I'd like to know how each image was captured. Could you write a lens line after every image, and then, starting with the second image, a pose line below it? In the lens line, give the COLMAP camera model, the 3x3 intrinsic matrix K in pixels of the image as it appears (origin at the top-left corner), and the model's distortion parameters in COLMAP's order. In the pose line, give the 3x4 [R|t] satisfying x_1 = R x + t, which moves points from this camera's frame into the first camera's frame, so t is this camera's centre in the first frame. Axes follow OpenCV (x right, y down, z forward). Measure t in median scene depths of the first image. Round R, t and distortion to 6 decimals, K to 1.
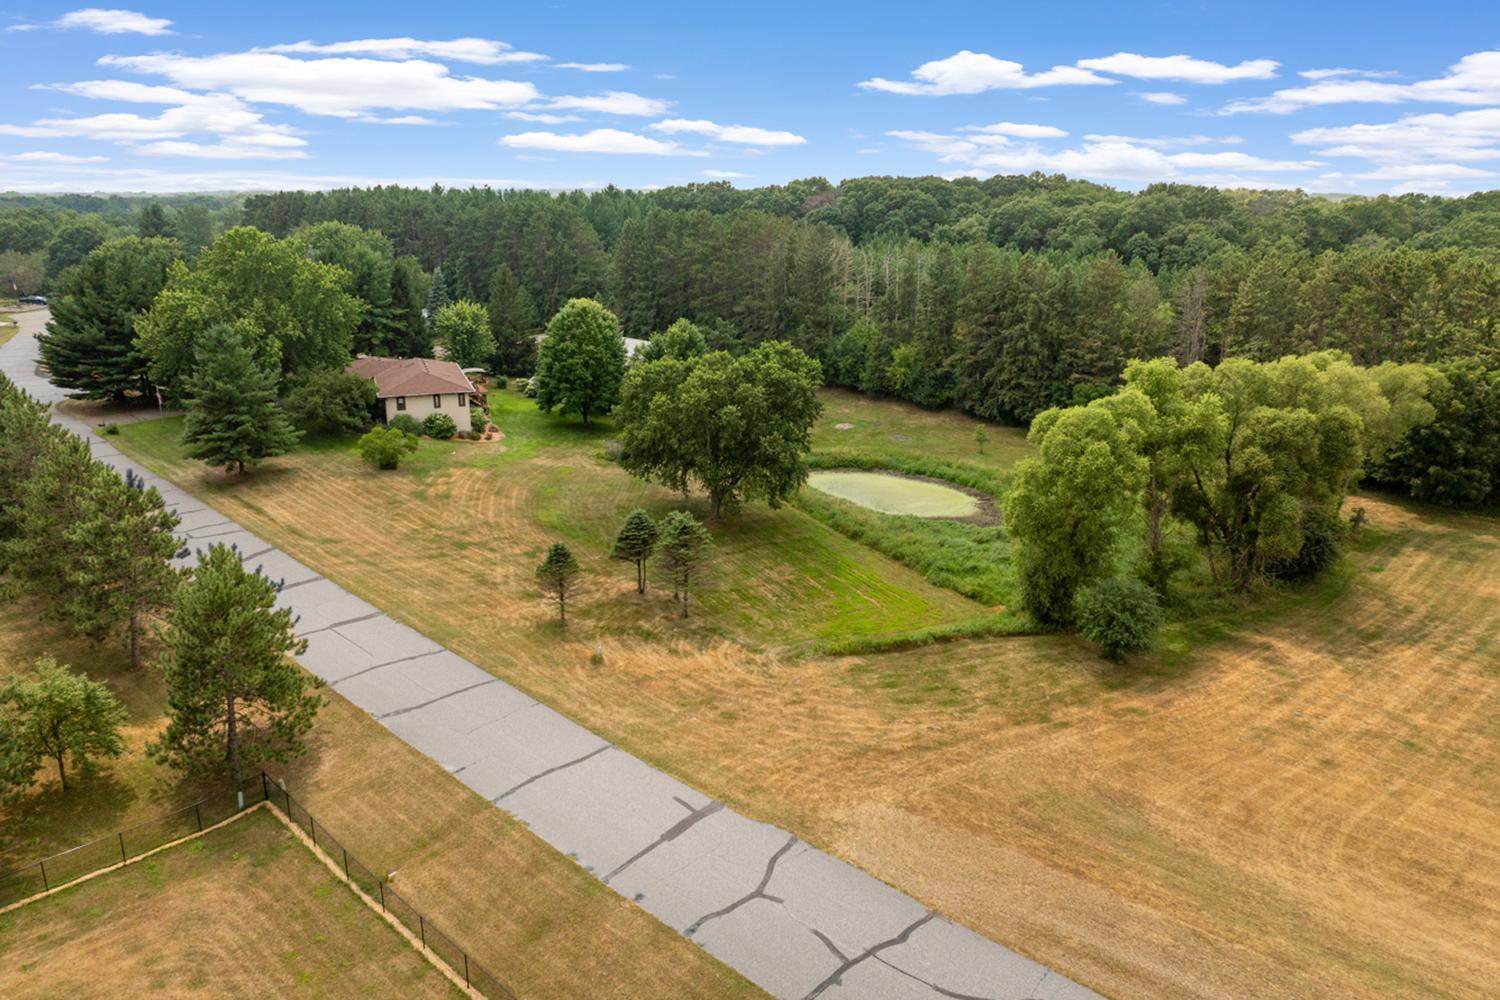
lens RADIAL K [[1053.6, 0, 750.4], [0, 1053.6, 506.6], [0, 0, 1]] dist [-0.044915, 0.013650]
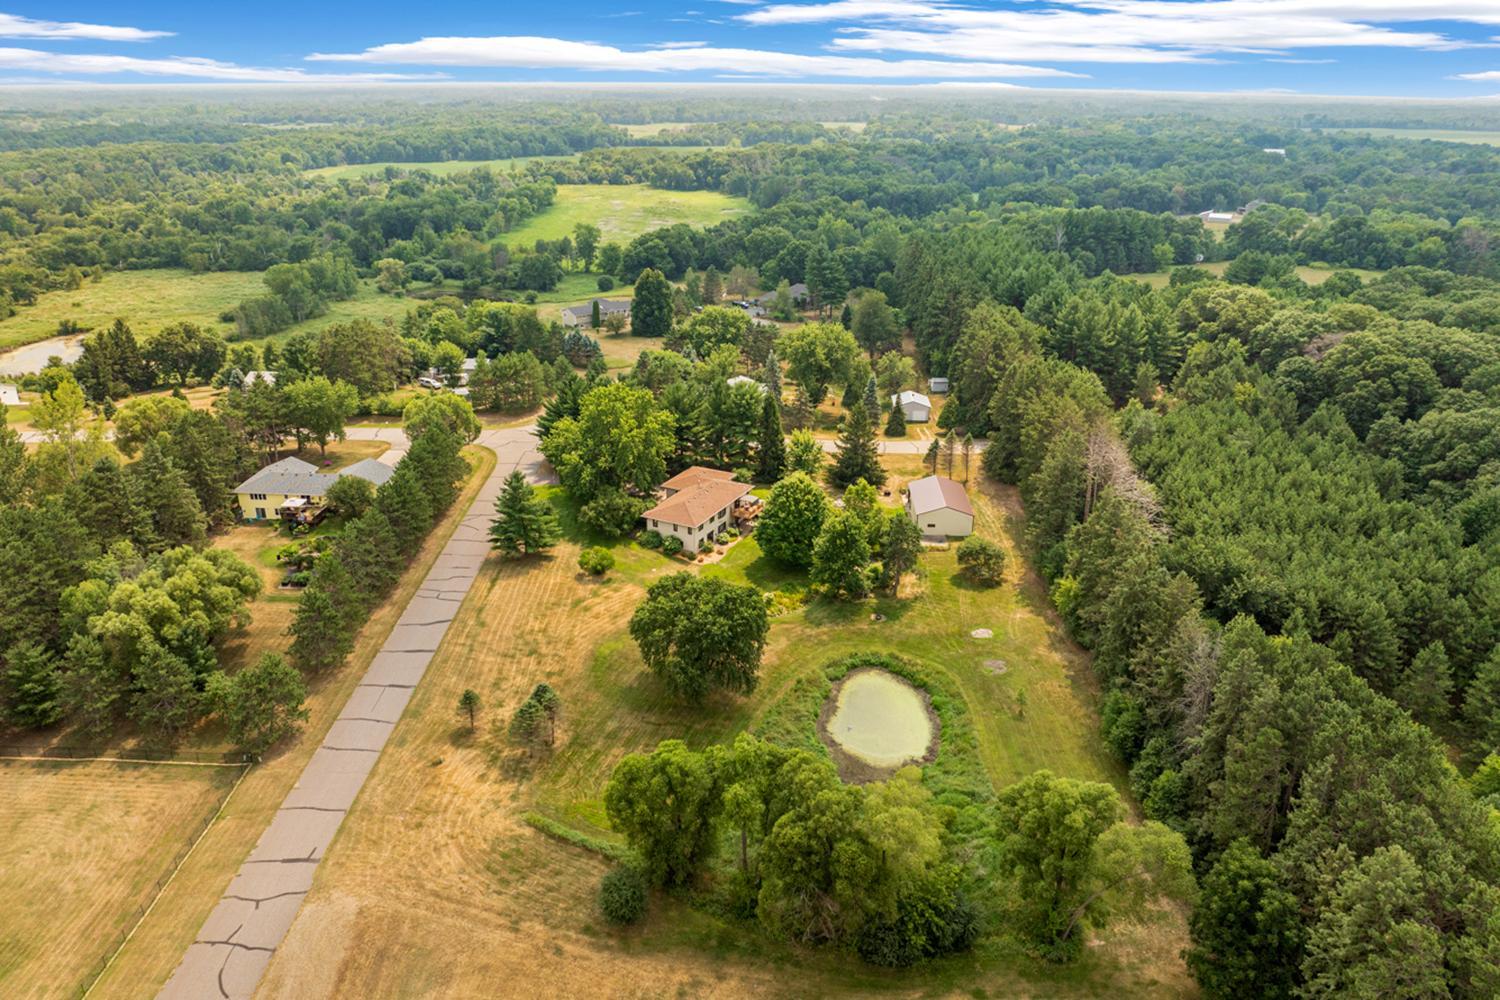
lens RADIAL K [[1053.6, 0, 751.6], [0, 1053.6, 491.6], [0, 0, 1]] dist [-0.044915, 0.013650]
pose [[0.673916, 0.272362, -0.686773, 1.276901], [-0.219689, 0.961396, 0.165697, -0.693002], [0.705390, 0.039210, 0.707734, 0.065222]]
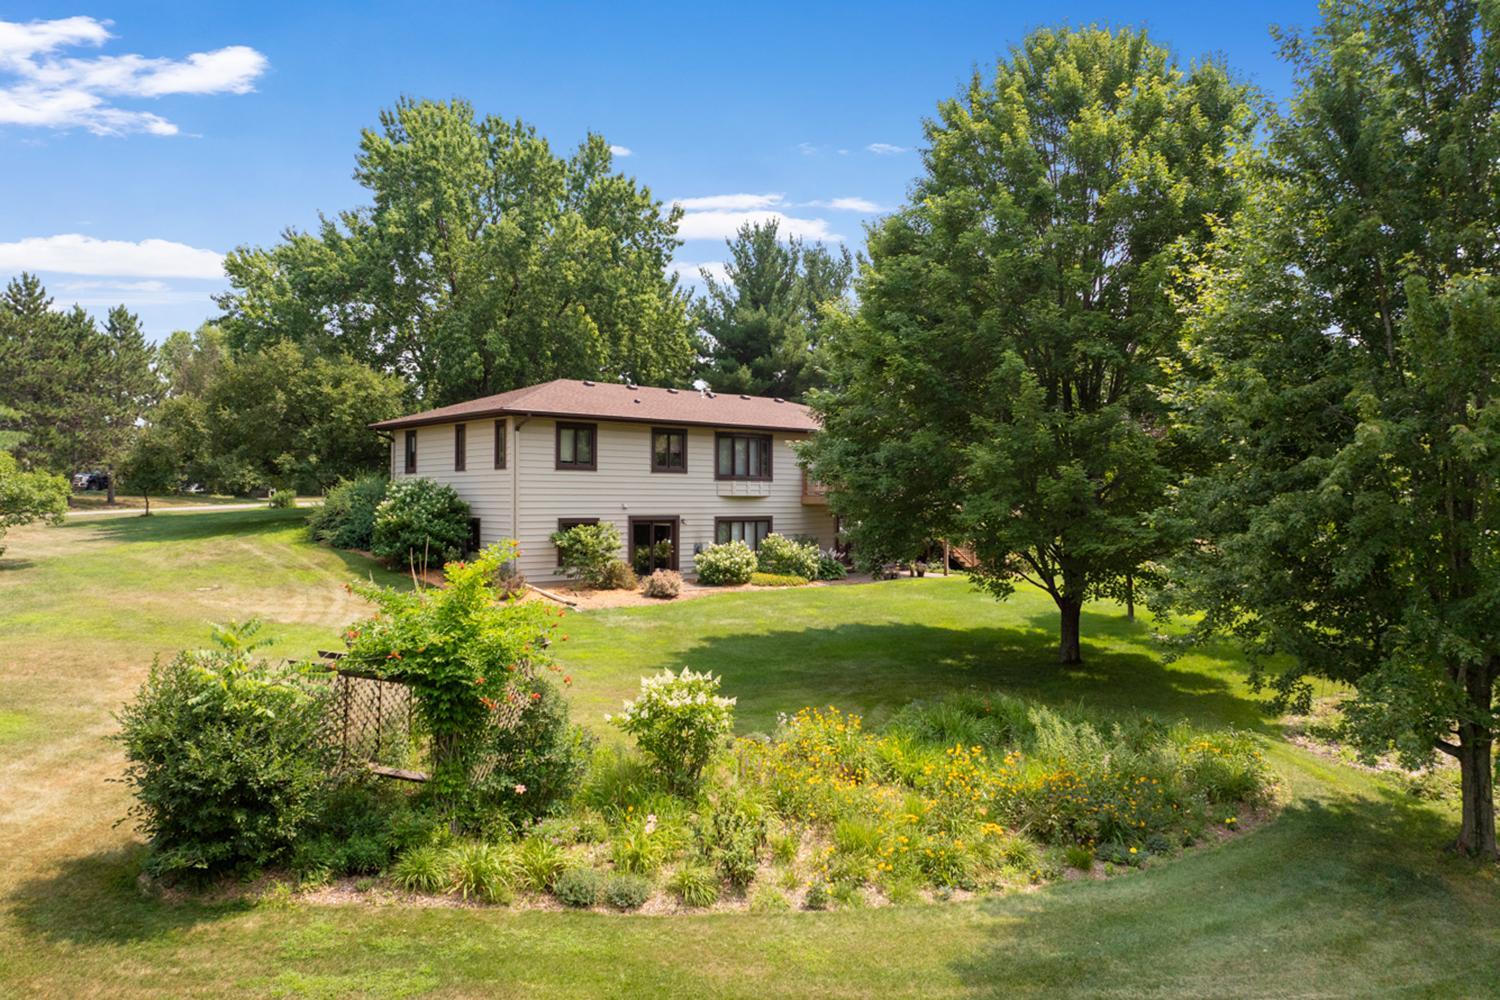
lens RADIAL K [[1053.6, 0, 740.7], [0, 1053.6, 497.3], [0, 0, 1]] dist [-0.044915, 0.013650]
pose [[0.353227, -0.007241, -0.935509, 0.009195], [-0.268107, 0.957244, -0.108640, -0.127901], [0.896298, 0.289191, 0.336184, 1.635229]]
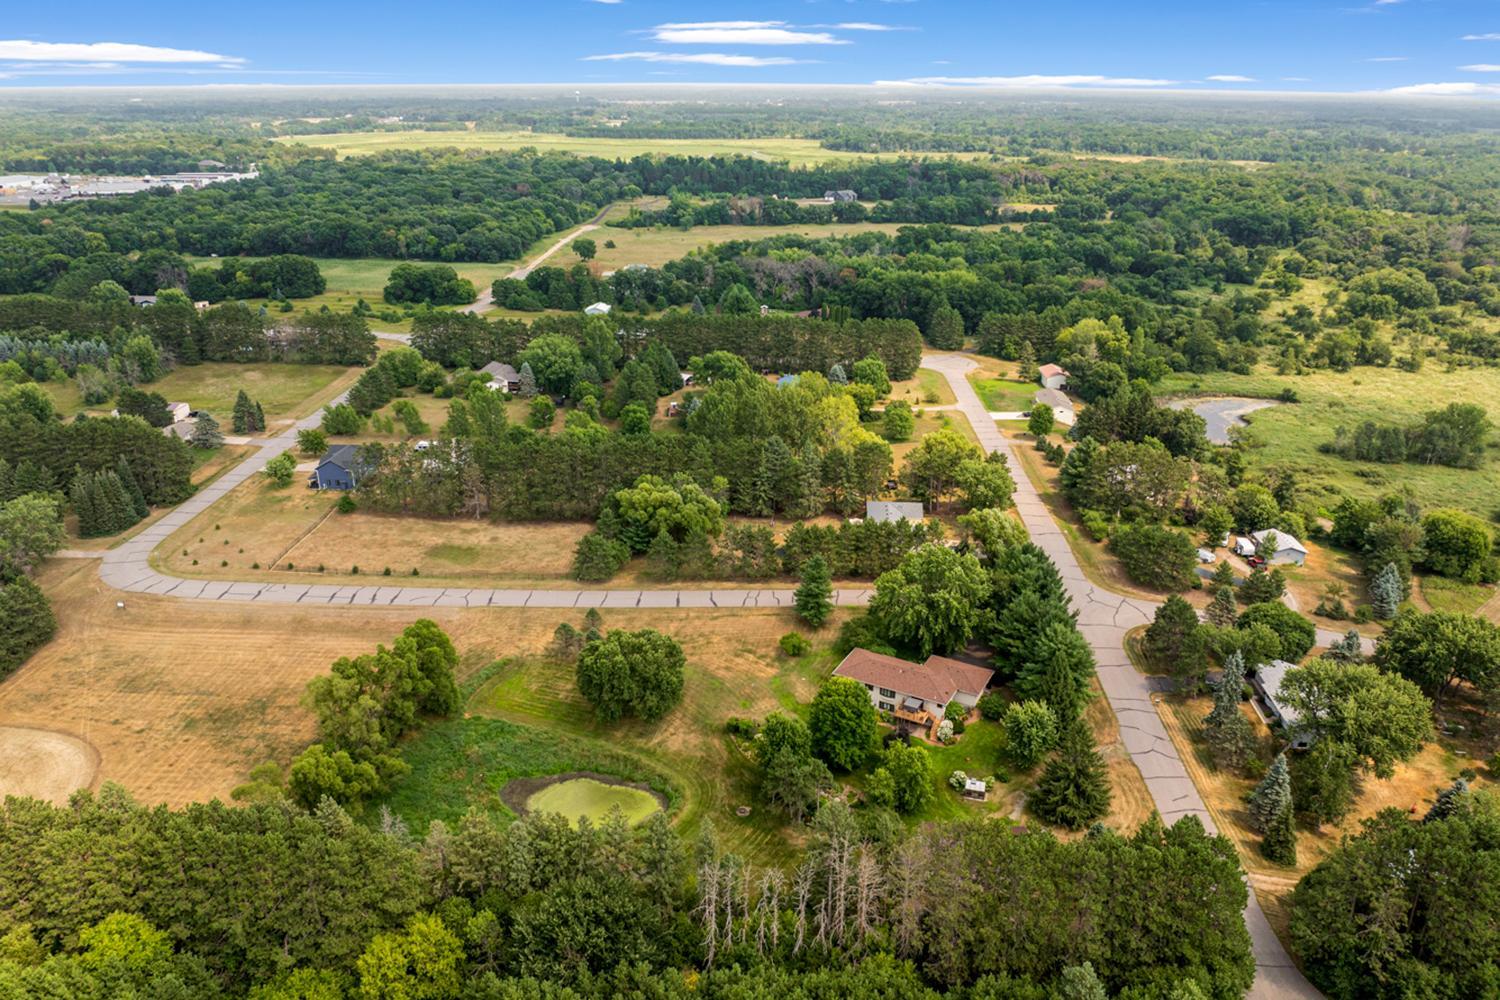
lens RADIAL K [[1053.6, 0, 755.5], [0, 1053.6, 491.3], [0, 0, 1]] dist [-0.044915, 0.013650]
pose [[-0.757747, 0.236686, -0.608110, 1.208401], [-0.192301, 0.809524, 0.554700, -1.987762], [0.623570, 0.537262, -0.567900, 2.812753]]
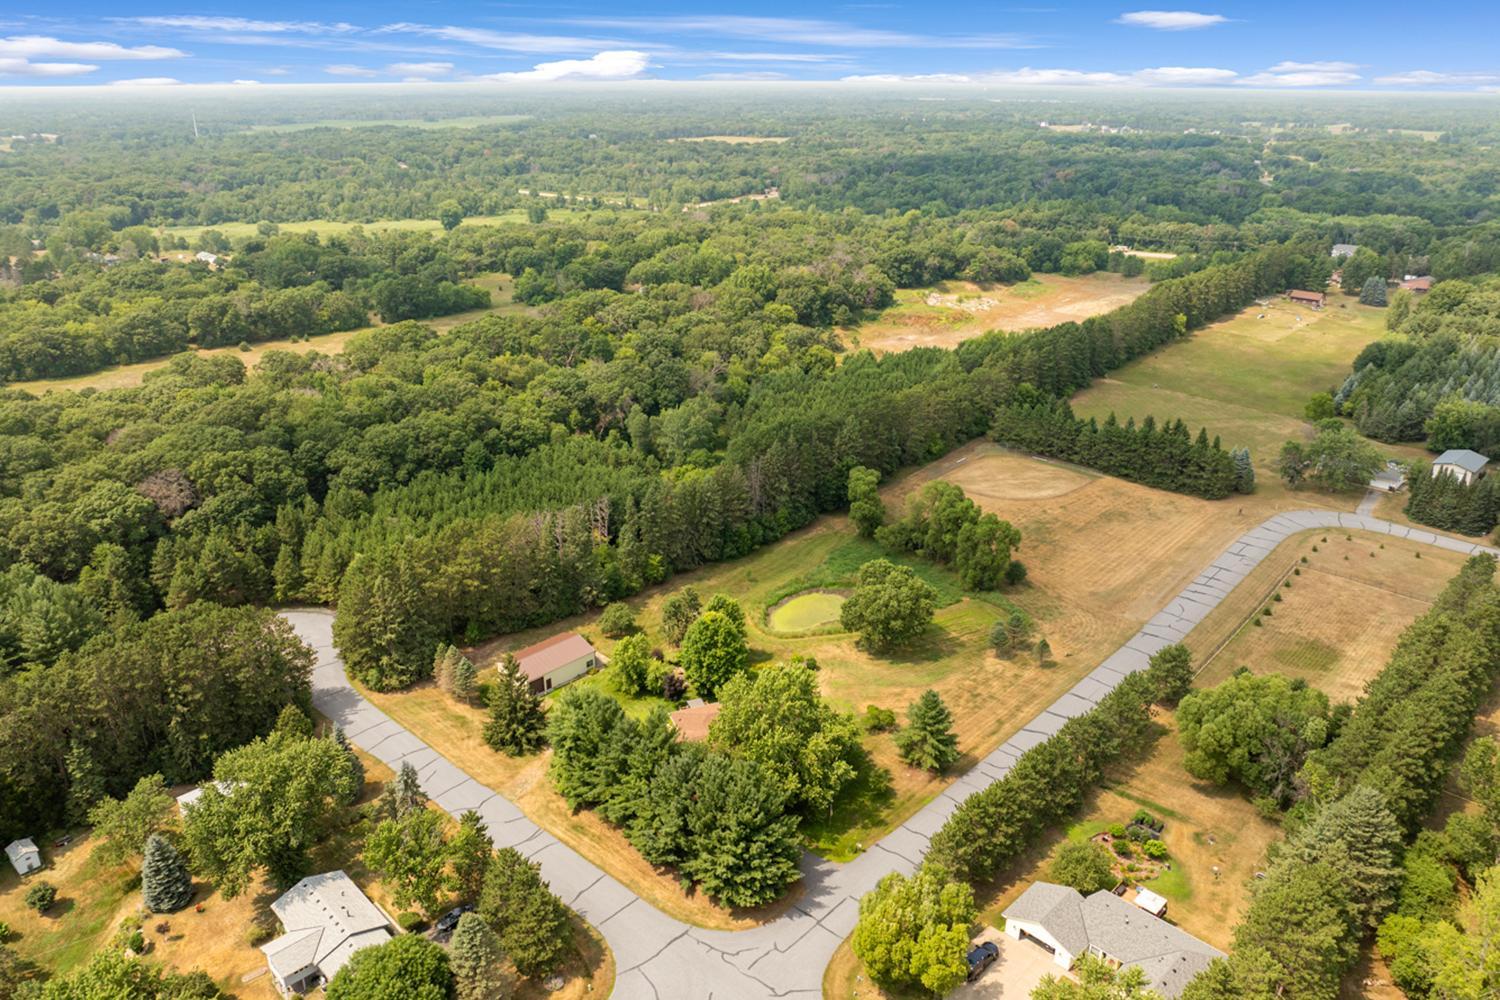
lens RADIAL K [[1053.6, 0, 748.4], [0, 1053.6, 496.6], [0, 0, 1]] dist [-0.044915, 0.013650]
pose [[-0.019168, -0.369436, 0.929059, -2.672489], [0.287188, 0.888036, 0.359048, -1.562026], [-0.957682, 0.273697, 0.089076, 1.409147]]
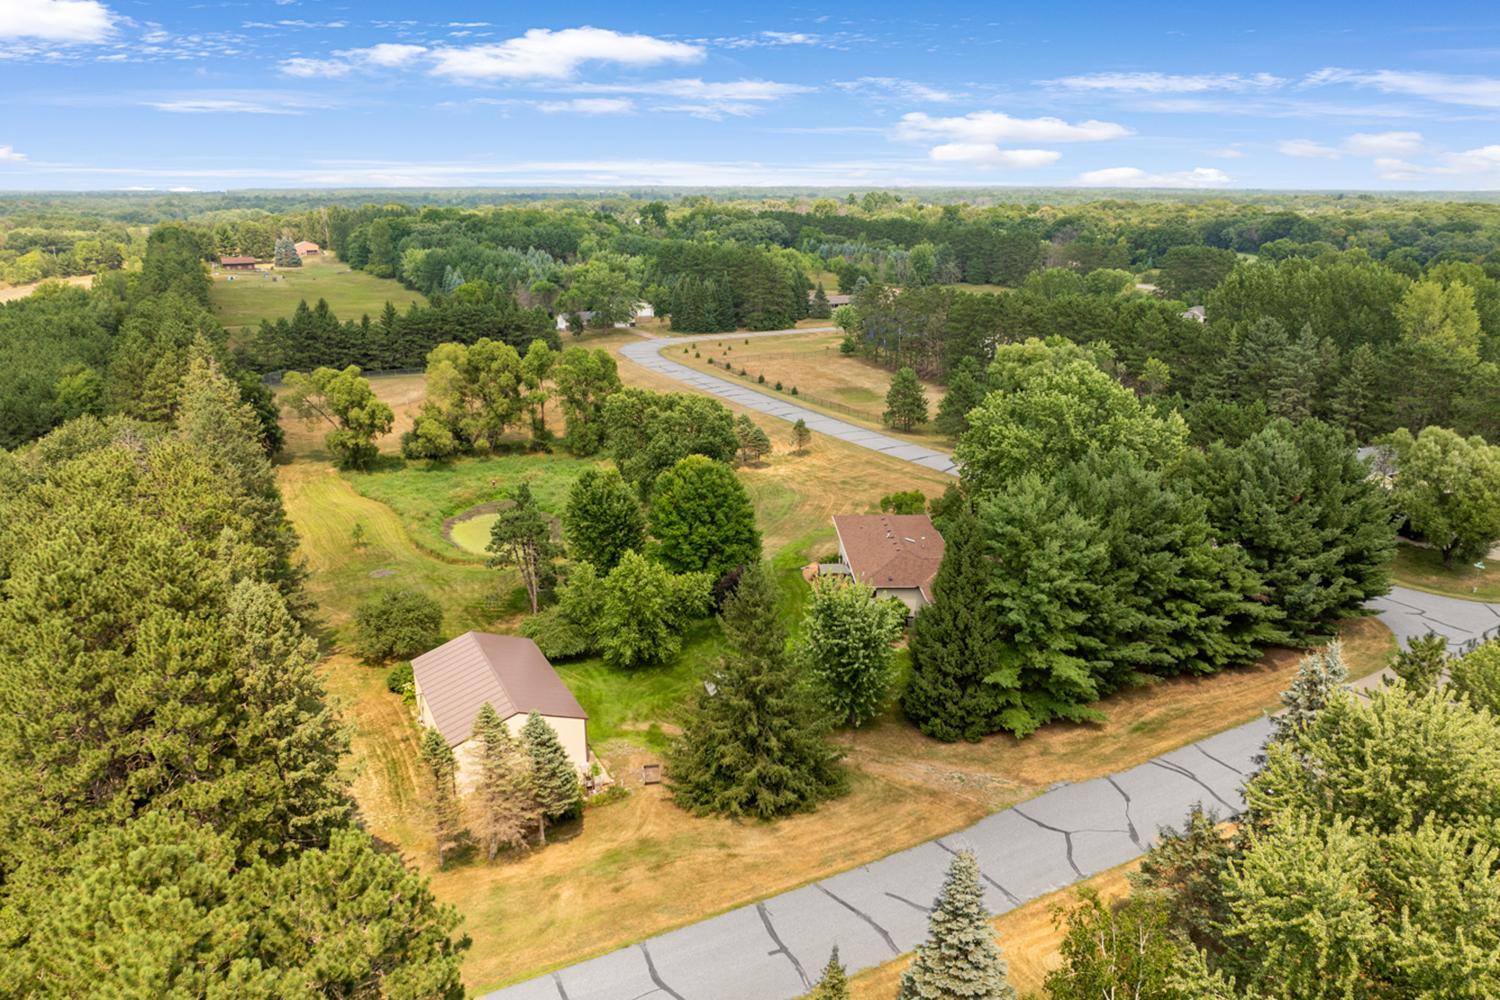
lens RADIAL K [[1053.6, 0, 760.9], [0, 1053.6, 504.8], [0, 0, 1]] dist [-0.044915, 0.013650]
pose [[-0.948731, -0.088722, 0.303376, -0.831081], [0.094879, 0.835601, 0.541081, -1.082168], [-0.301507, 0.542125, -0.784343, 2.967991]]
